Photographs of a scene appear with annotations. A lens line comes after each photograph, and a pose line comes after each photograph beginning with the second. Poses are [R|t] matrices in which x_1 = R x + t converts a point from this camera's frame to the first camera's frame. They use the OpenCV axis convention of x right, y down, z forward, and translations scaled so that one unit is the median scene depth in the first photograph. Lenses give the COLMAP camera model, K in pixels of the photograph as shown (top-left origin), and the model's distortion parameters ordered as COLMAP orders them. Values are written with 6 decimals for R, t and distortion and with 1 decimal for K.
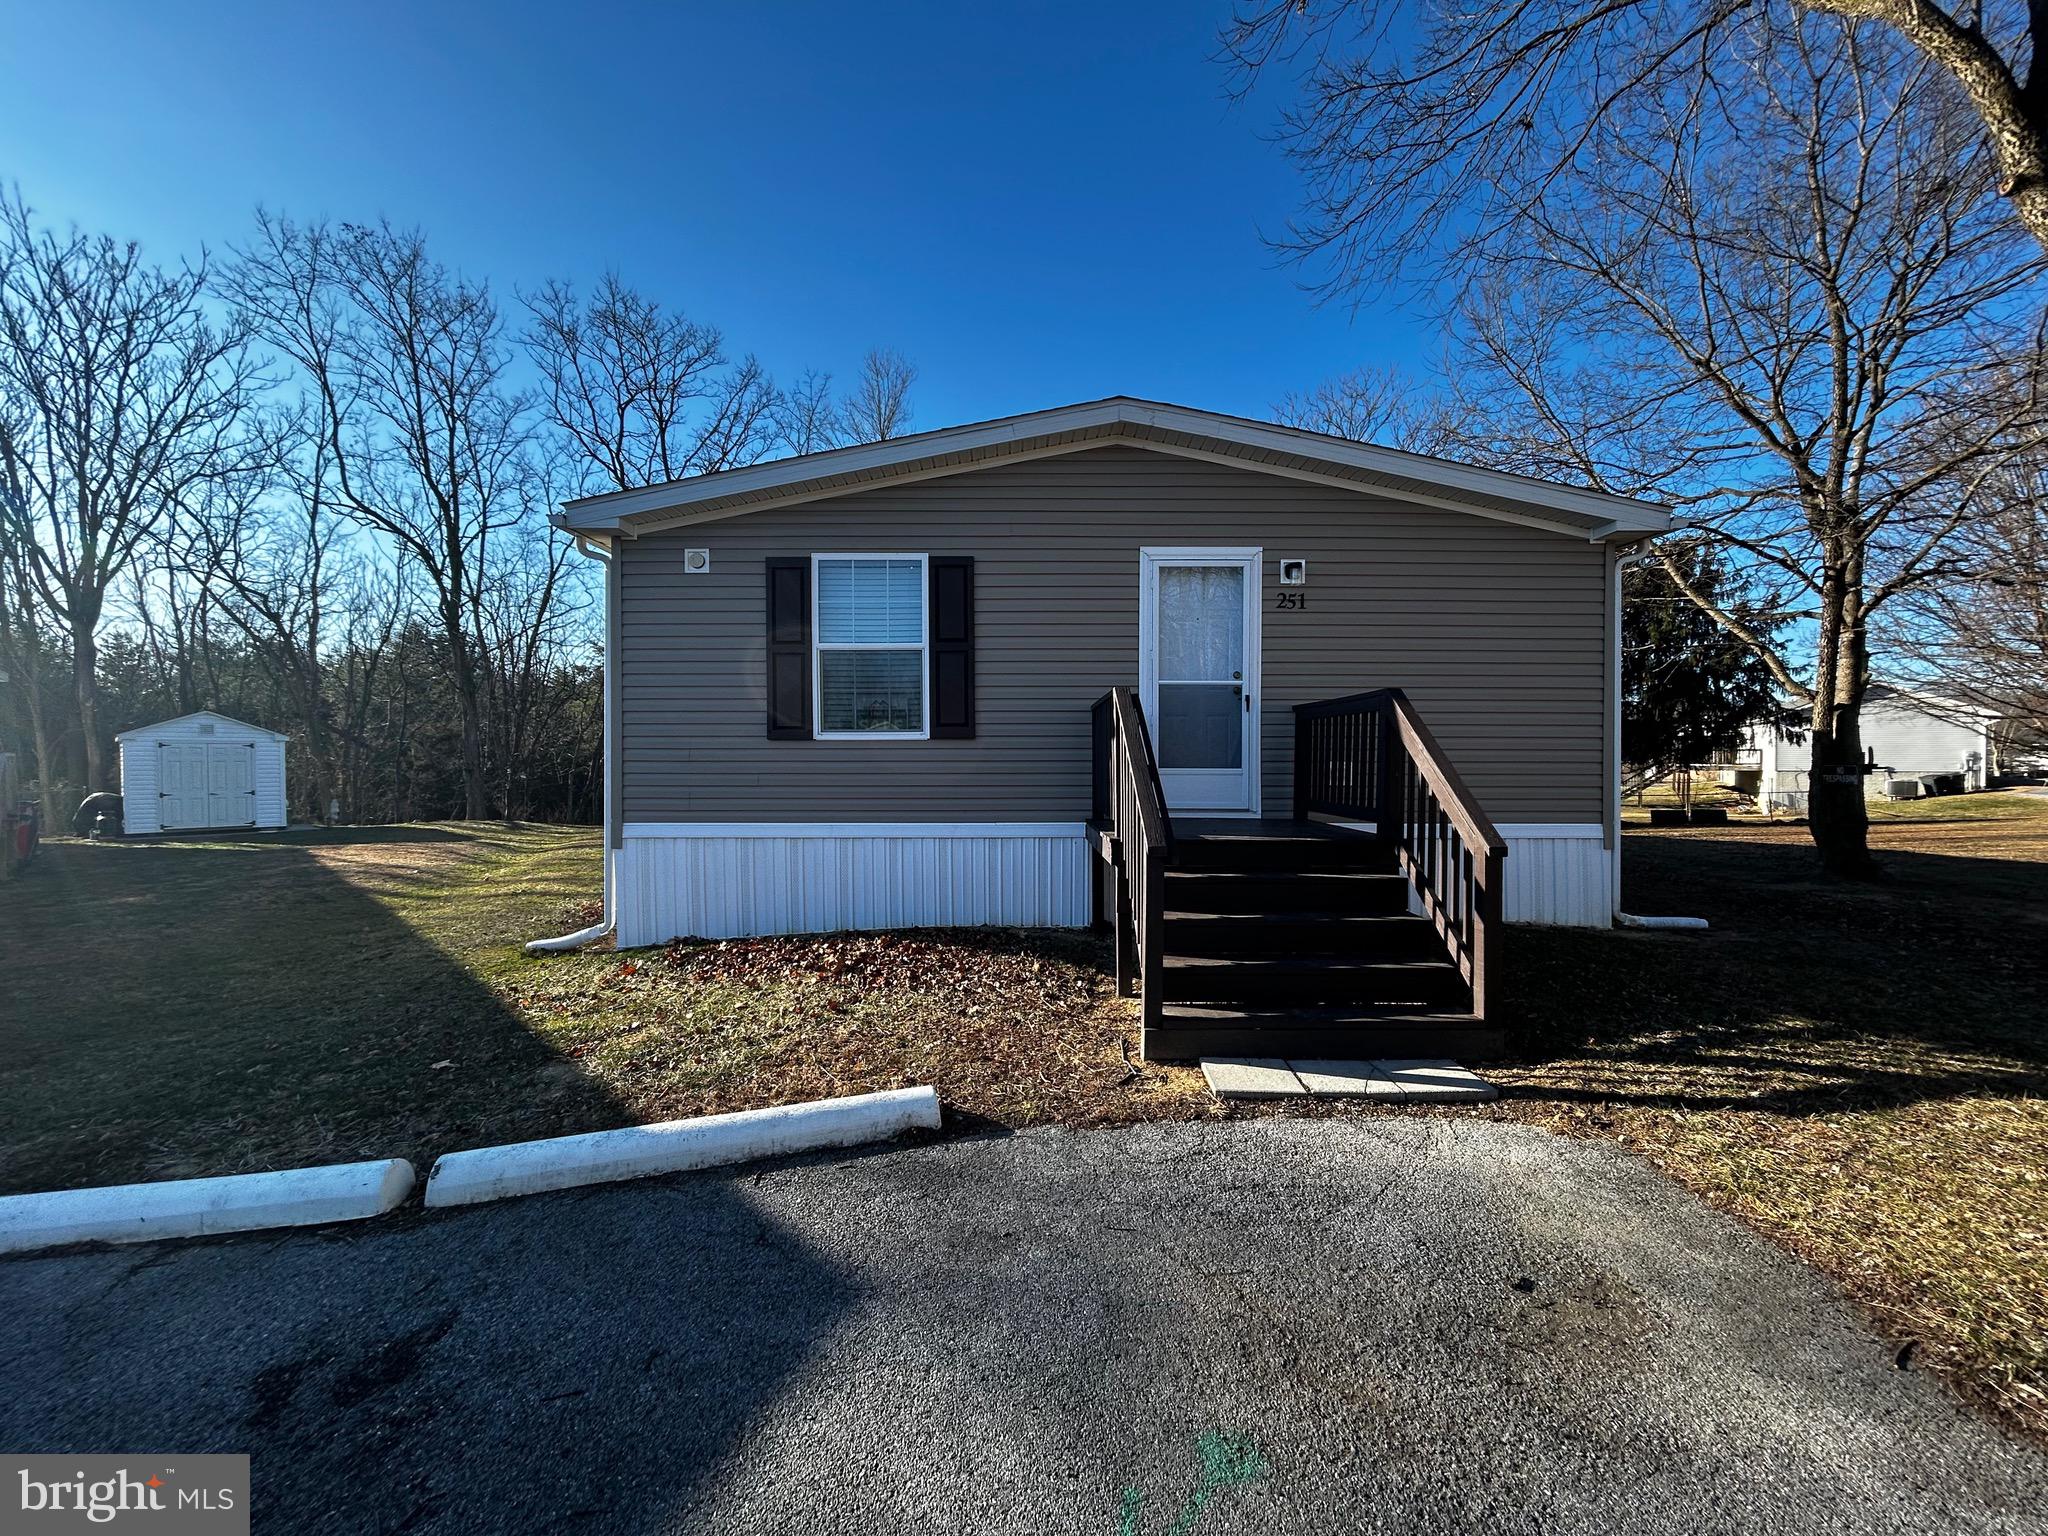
lens RADIAL K [[820.4, 0, 1021.7], [0, 820.4, 769.9], [0, 0, 1]] dist [0.000538, -0.000670]
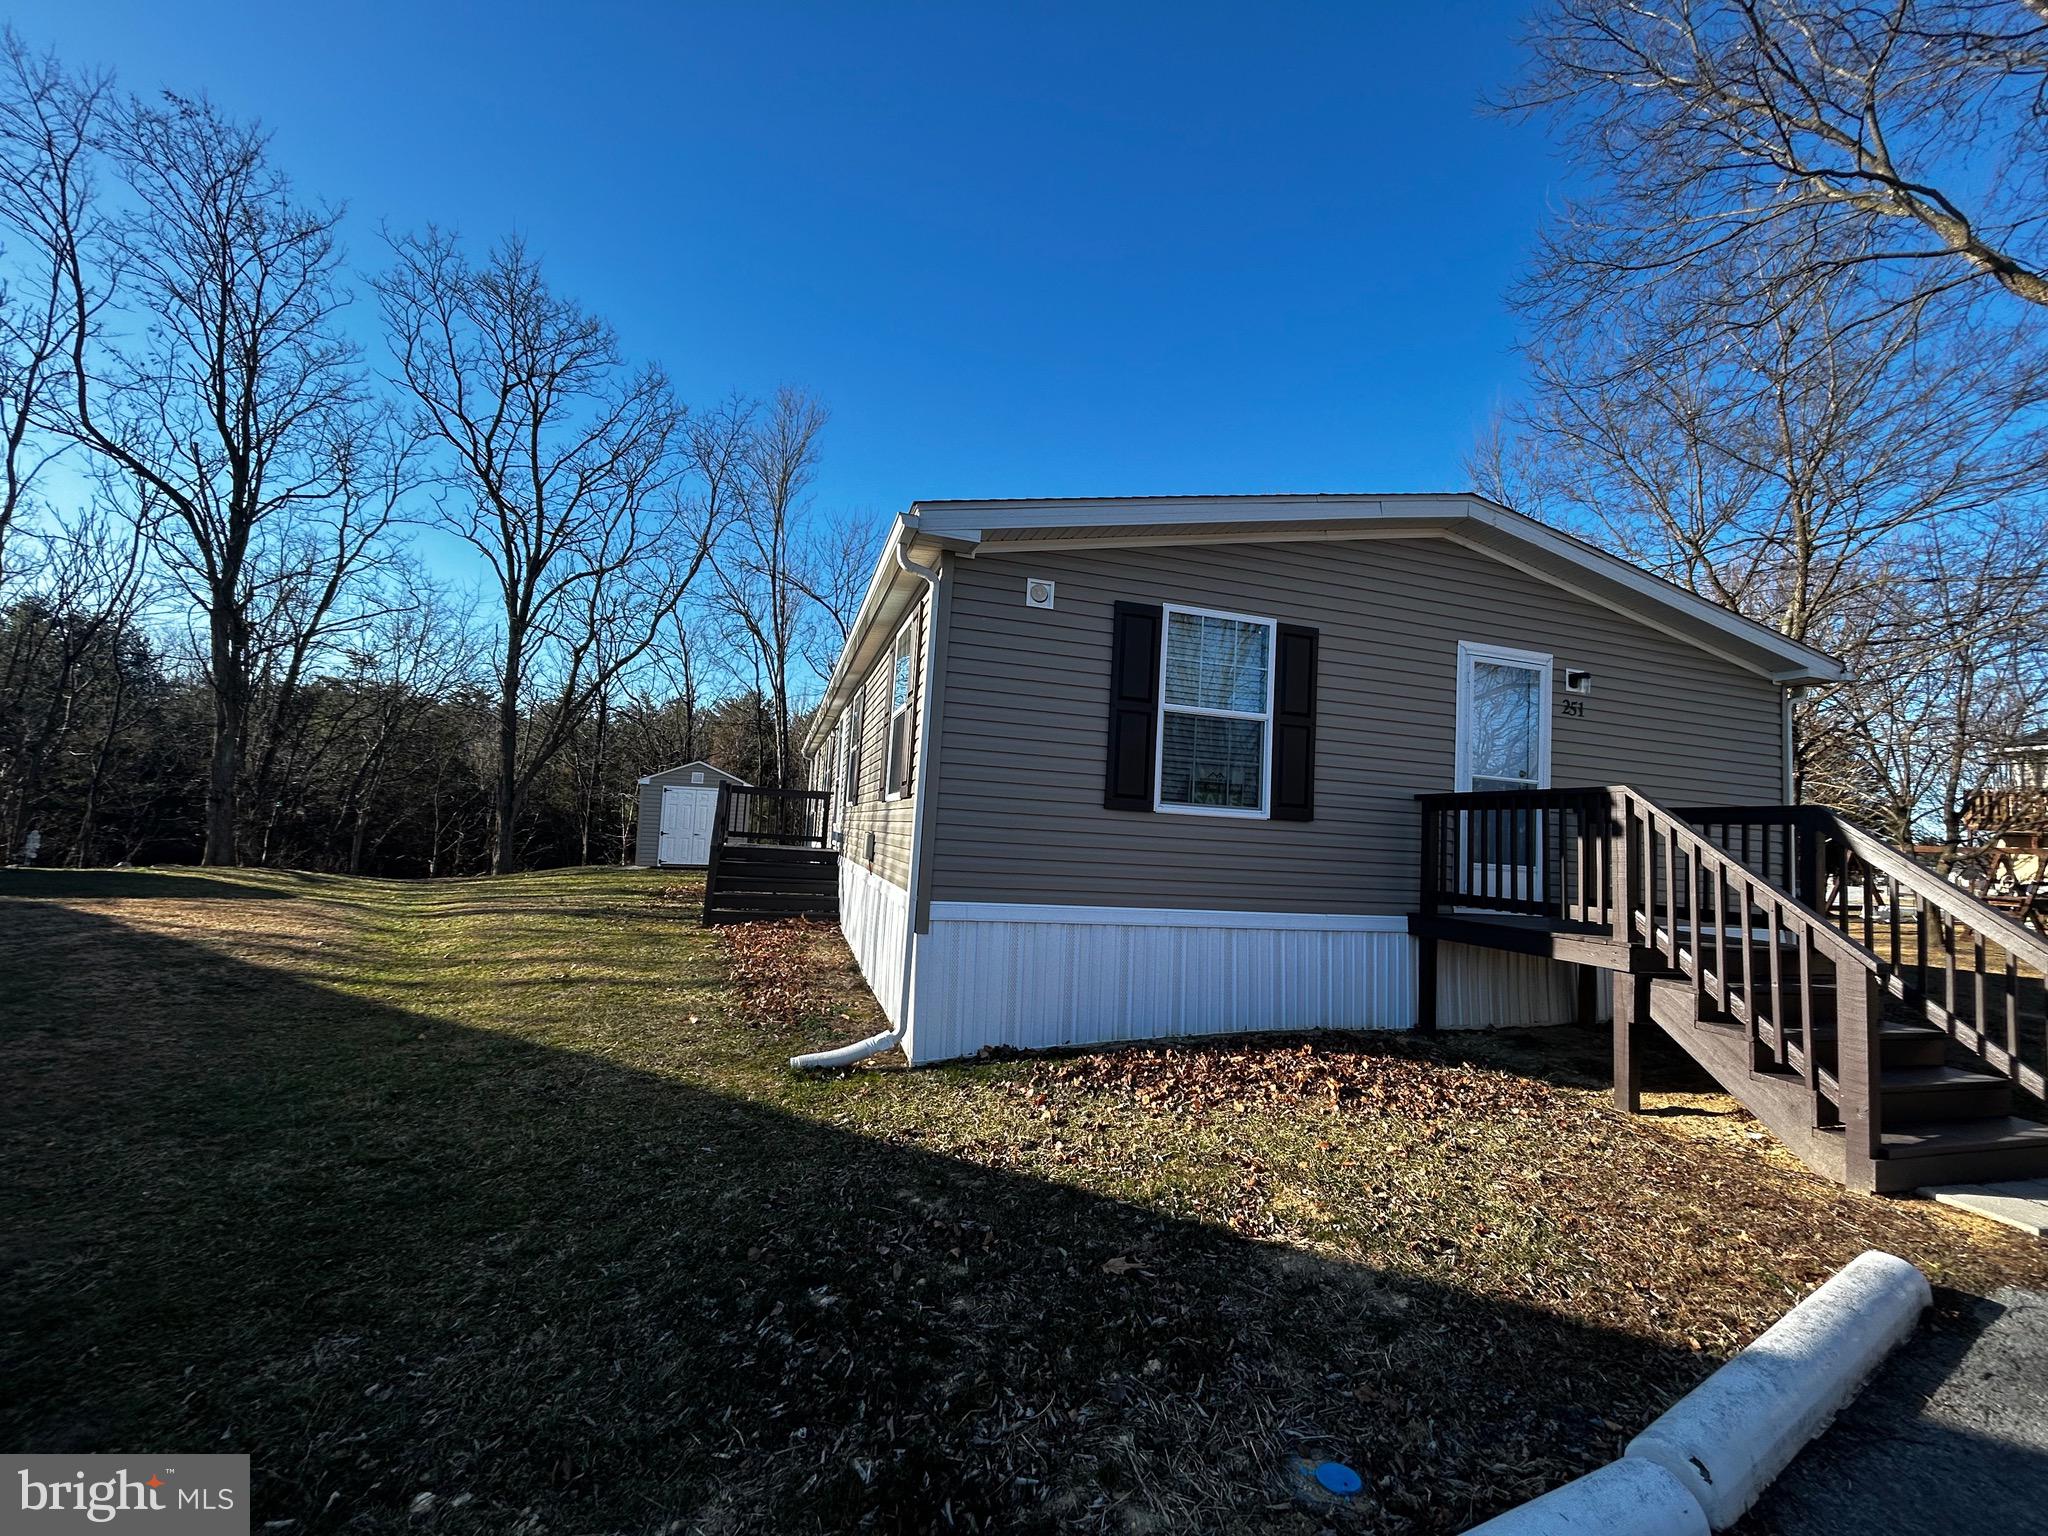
lens RADIAL K [[820.4, 0, 1021.7], [0, 820.4, 769.9], [0, 0, 1]] dist [0.000538, -0.000670]
pose [[0.956723, 0.076080, 0.280879, -0.636112], [-0.053052, 0.994644, -0.088709, 0.003492], [-0.286124, 0.069968, 0.955635, 0.204651]]
